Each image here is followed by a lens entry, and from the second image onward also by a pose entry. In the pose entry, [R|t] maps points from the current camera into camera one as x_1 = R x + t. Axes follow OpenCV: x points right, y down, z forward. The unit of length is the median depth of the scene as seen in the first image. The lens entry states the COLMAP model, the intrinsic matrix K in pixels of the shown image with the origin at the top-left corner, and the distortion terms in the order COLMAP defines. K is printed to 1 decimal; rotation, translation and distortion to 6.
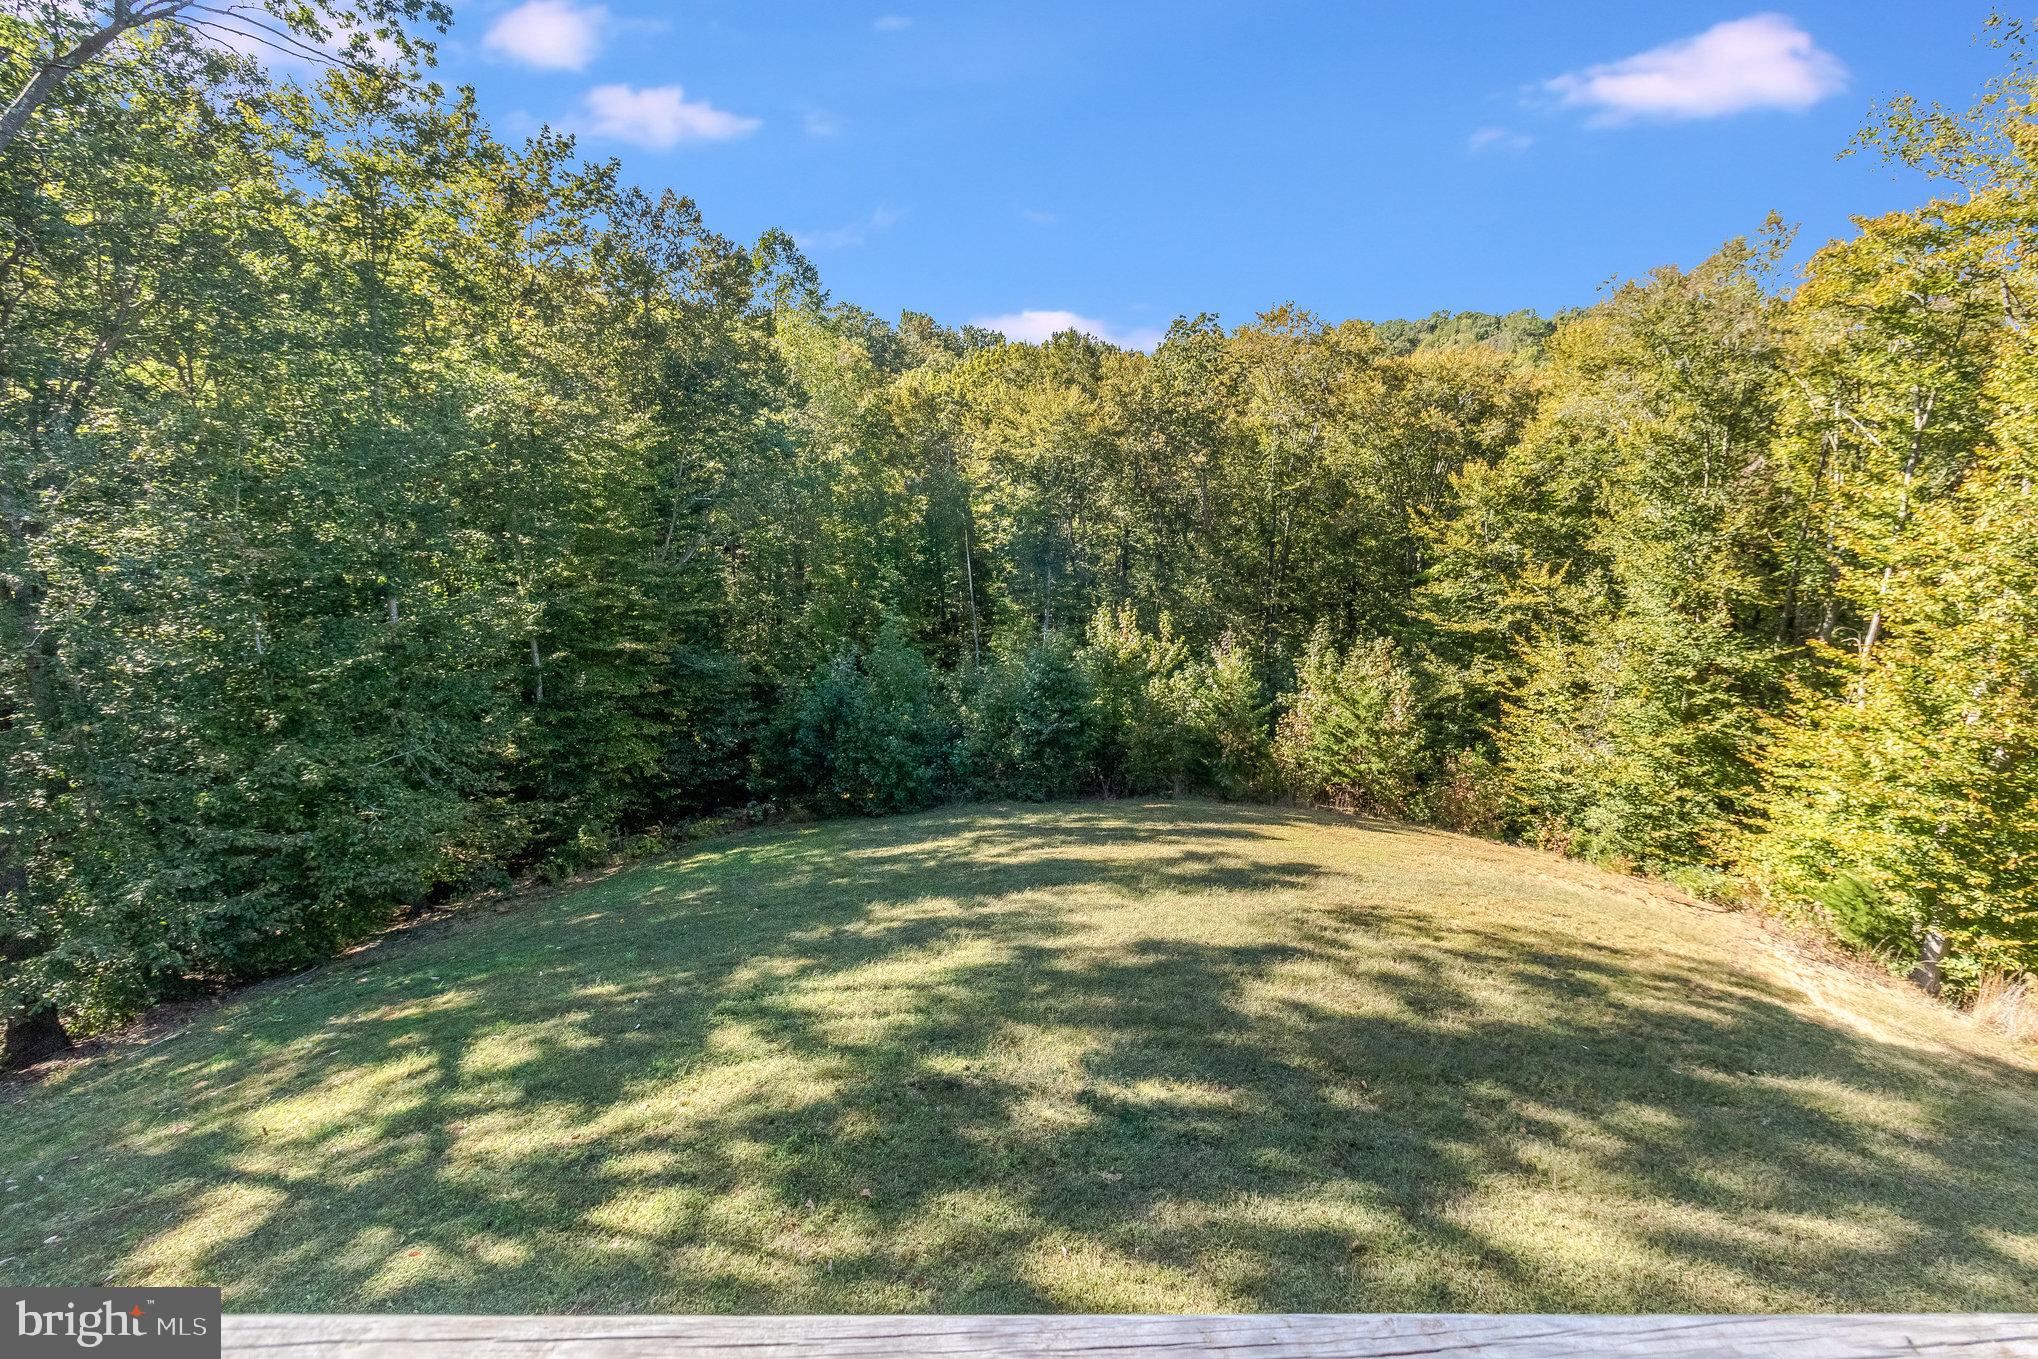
lens RADIAL K [[960.7, 0, 1023.5], [0, 960.7, 667.4], [0, 0, 1]] dist [0.001883, -0.000040]
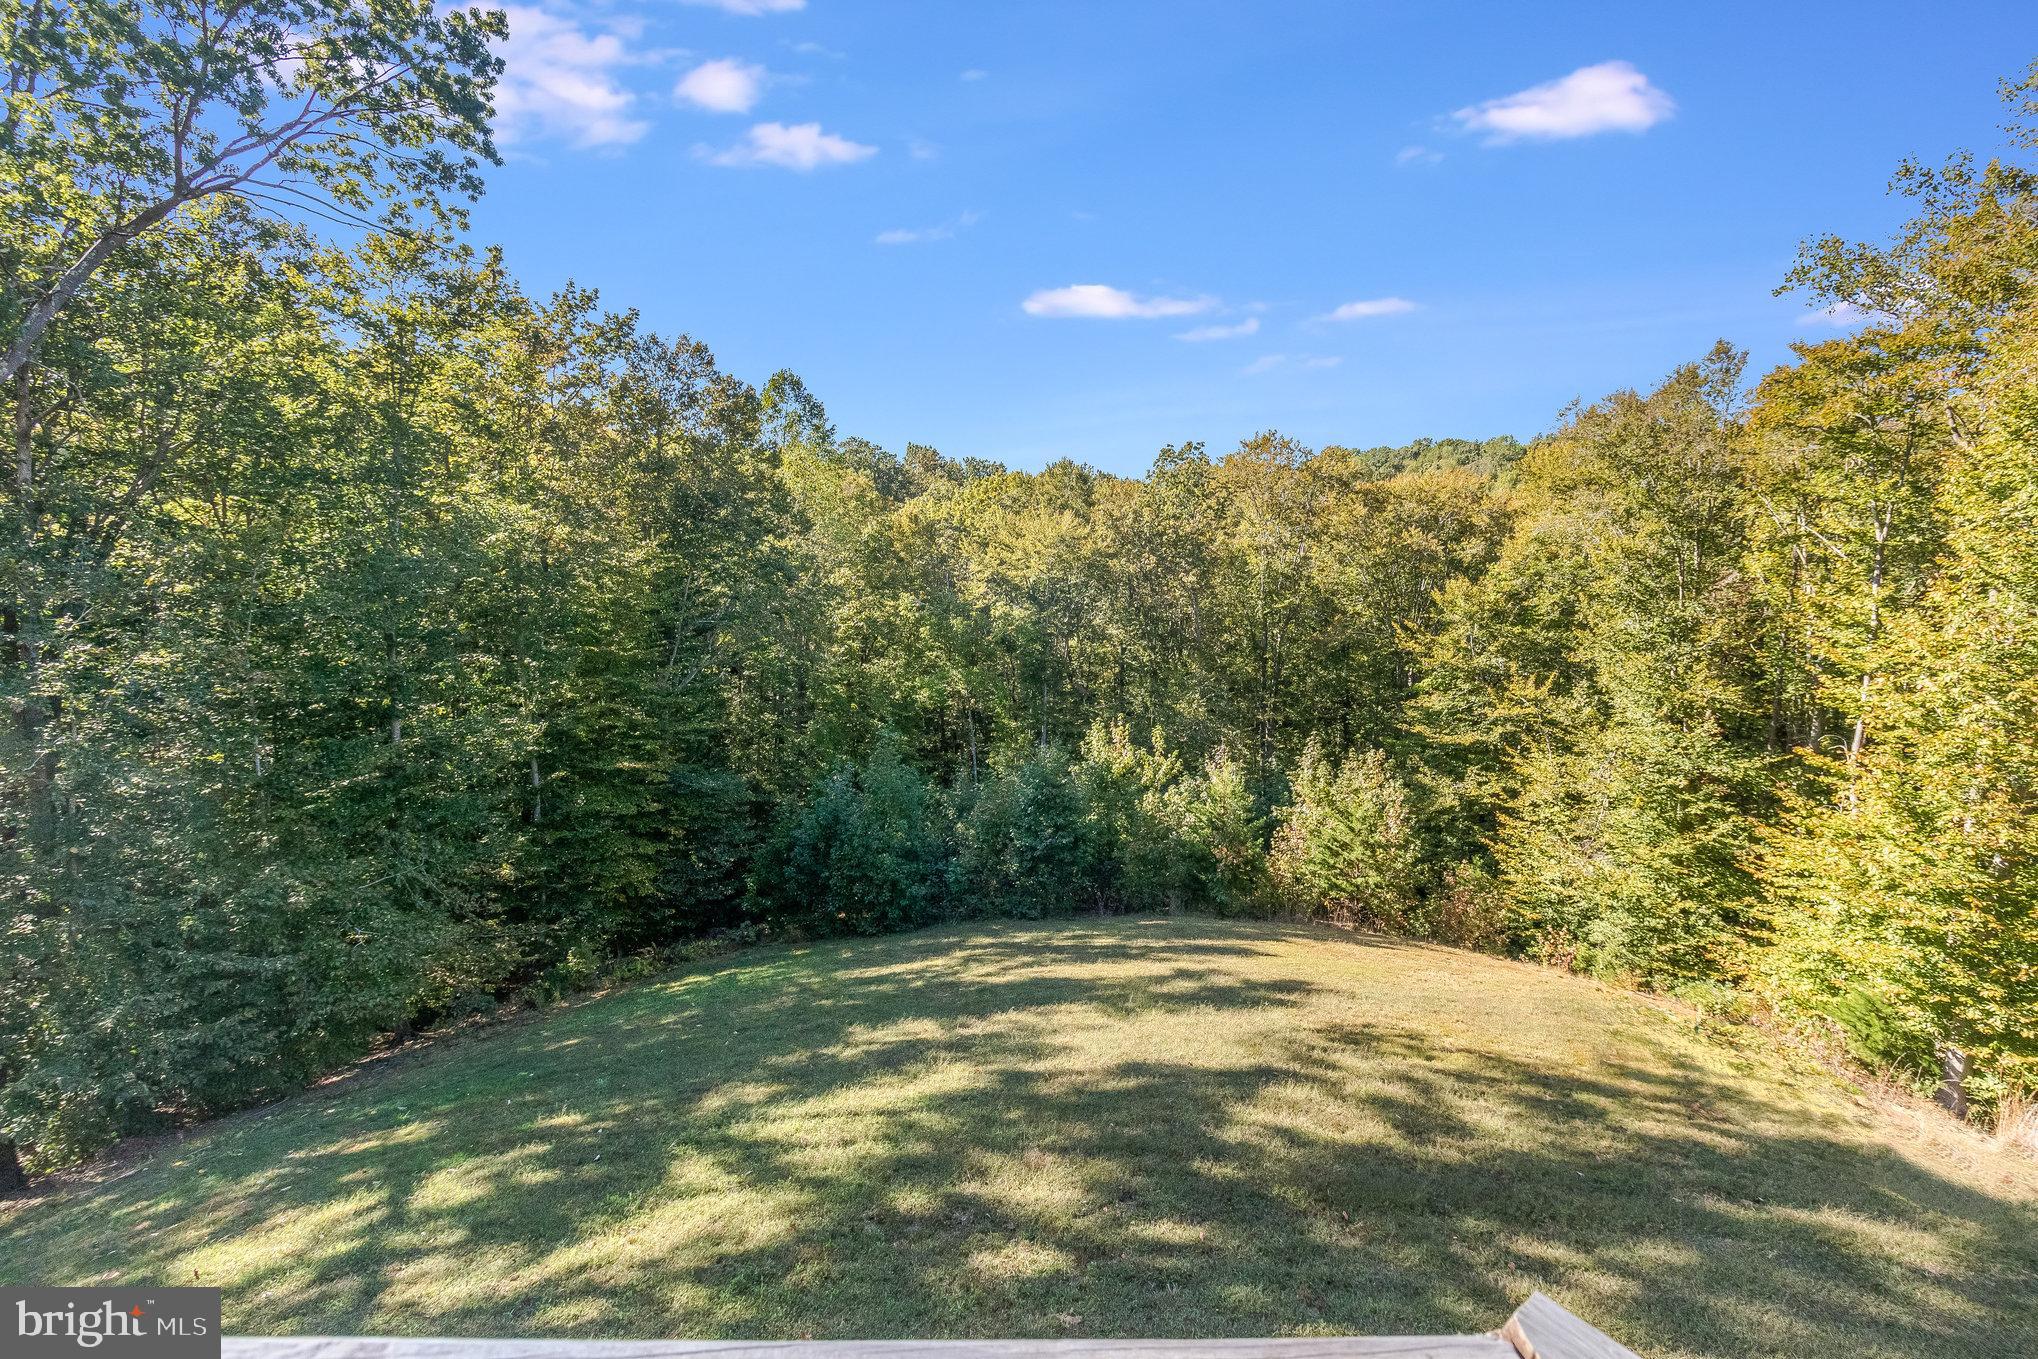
lens RADIAL K [[946.2, 0, 1022.9], [0, 946.2, 673.0], [0, 0, 1]] dist [0.001111, 0.000150]
pose [[0.999927, -0.009859, -0.007004, 0.015470], [0.008966, 0.993003, -0.117752, 0.002699], [0.008116, 0.117680, 0.993018, 0.002205]]
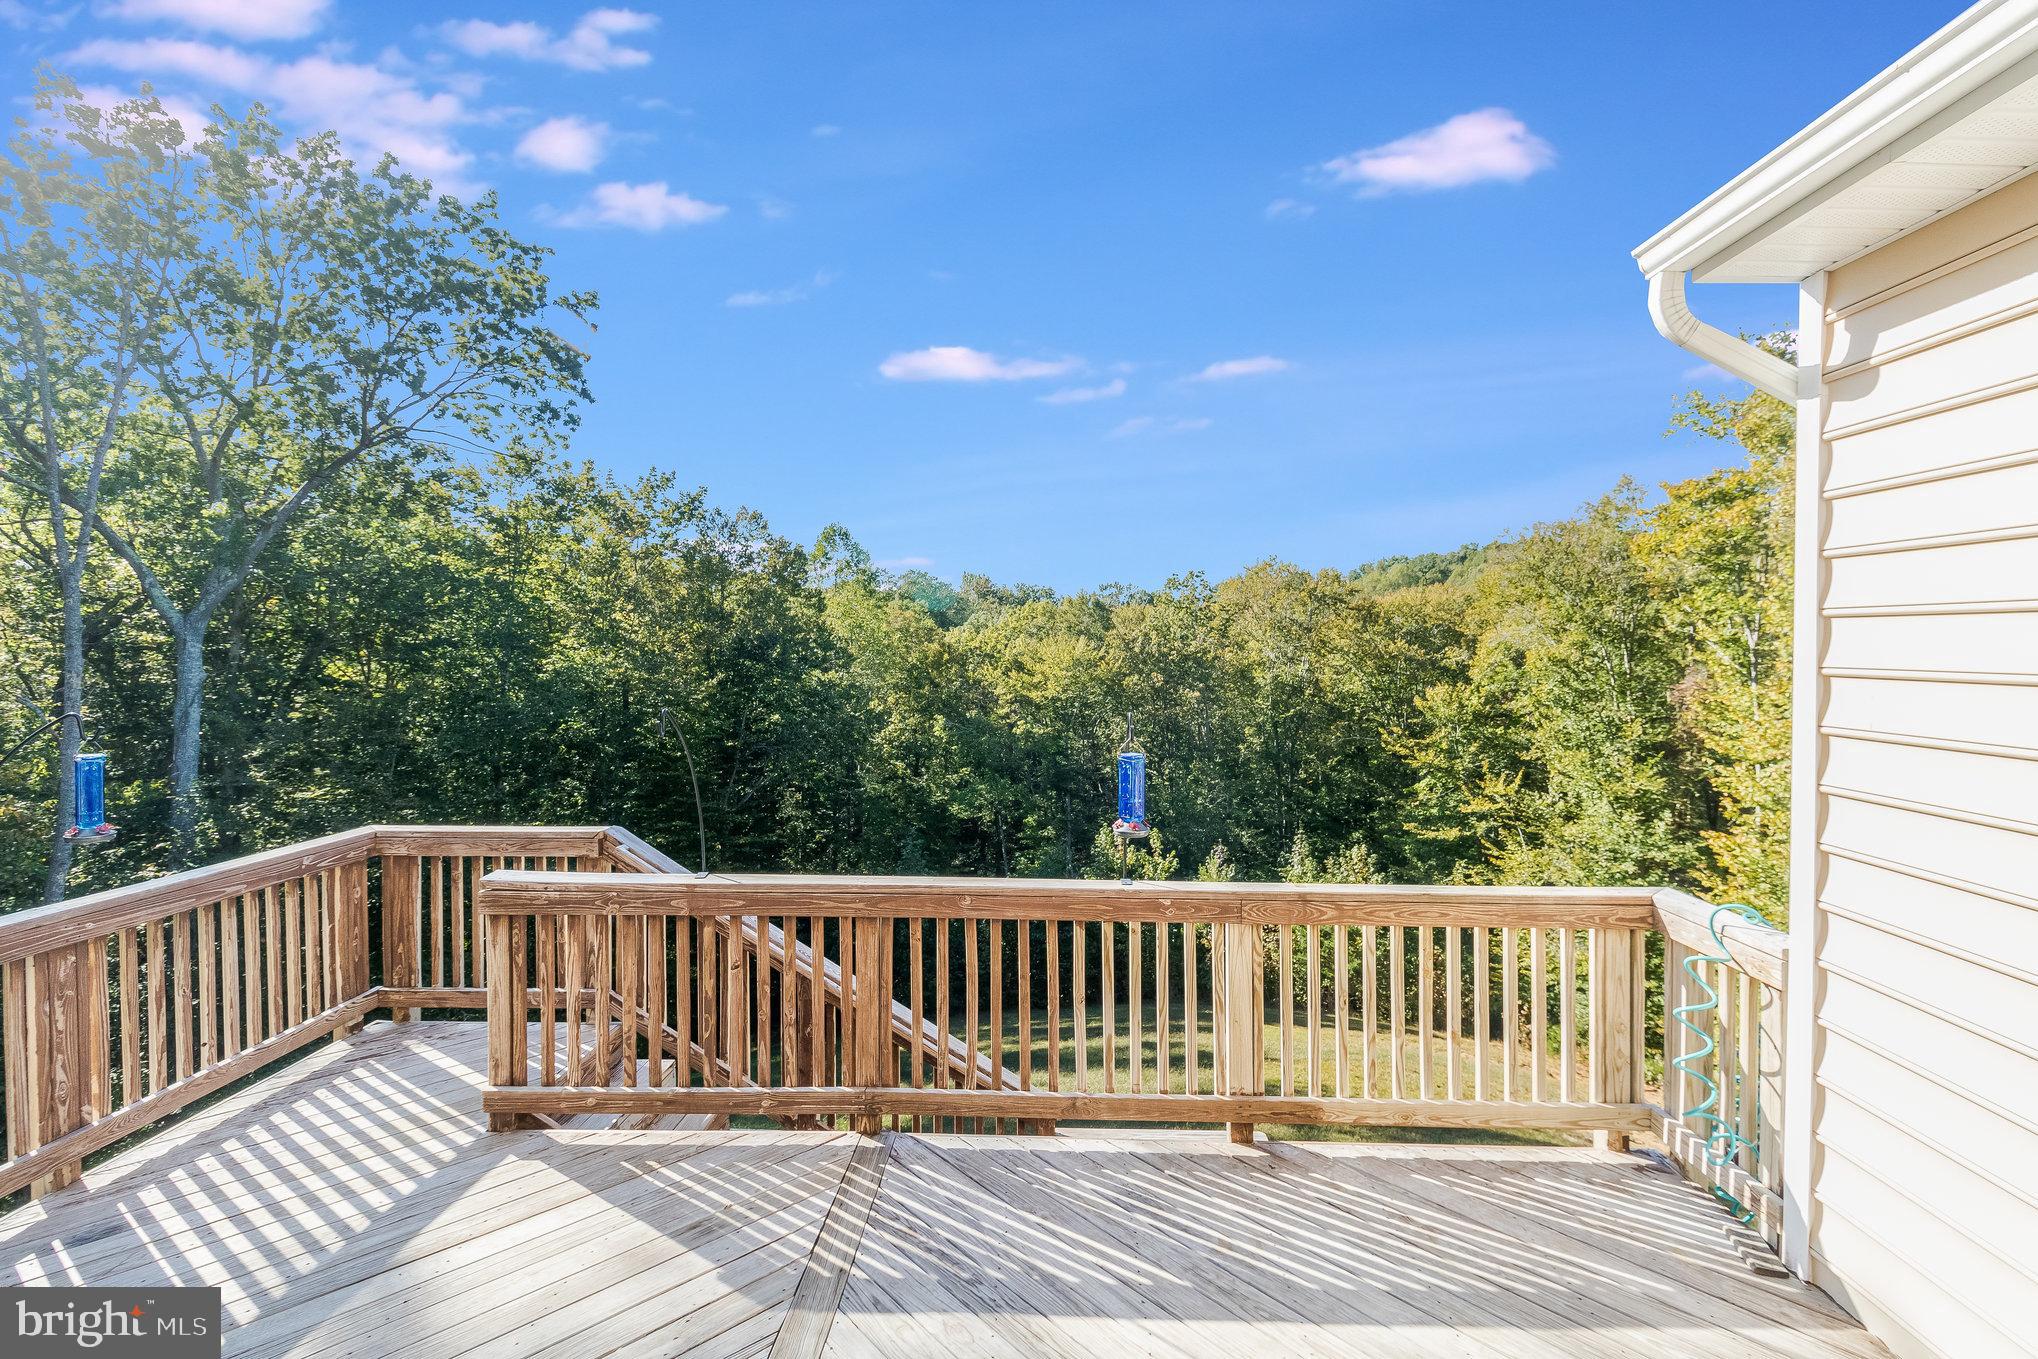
lens RADIAL K [[946.2, 0, 1022.9], [0, 946.2, 673.0], [0, 0, 1]] dist [0.001111, 0.000150]
pose [[0.995145, -0.048200, -0.085805, 0.118272], [0.026661, 0.971288, -0.236406, 0.025984], [0.094736, 0.232971, 0.967858, -0.152320]]
